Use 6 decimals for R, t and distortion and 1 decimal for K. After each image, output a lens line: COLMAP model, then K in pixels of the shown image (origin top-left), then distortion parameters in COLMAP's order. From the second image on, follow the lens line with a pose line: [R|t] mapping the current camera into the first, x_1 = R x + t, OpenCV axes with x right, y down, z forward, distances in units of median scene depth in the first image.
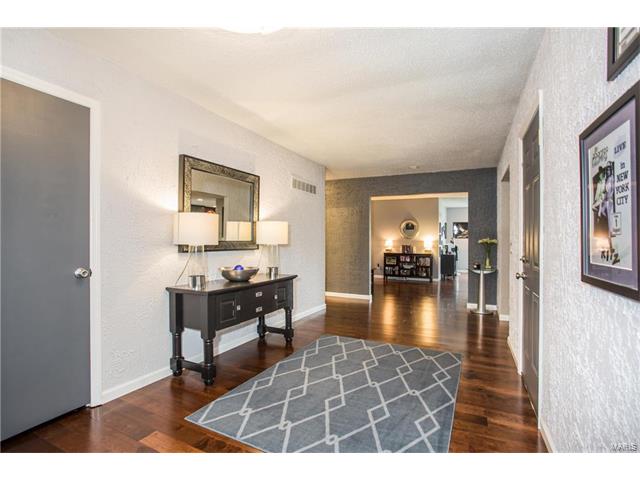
lens RADIAL K [[317.2, 0, 316.6], [0, 317.2, 238.8], [0, 0, 1]] dist [-0.082174, 0.038506]
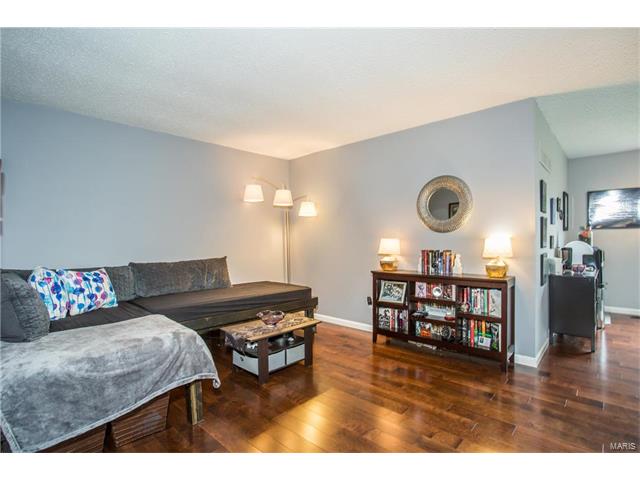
lens RADIAL K [[317.2, 0, 316.6], [0, 317.2, 238.8], [0, 0, 1]] dist [-0.082174, 0.038506]
pose [[0.951871, -0.023440, -0.305601, 0.267321], [0.024629, 0.999697, 0.000033, 0.002735], [0.305507, -0.007558, 0.952160, 0.620424]]
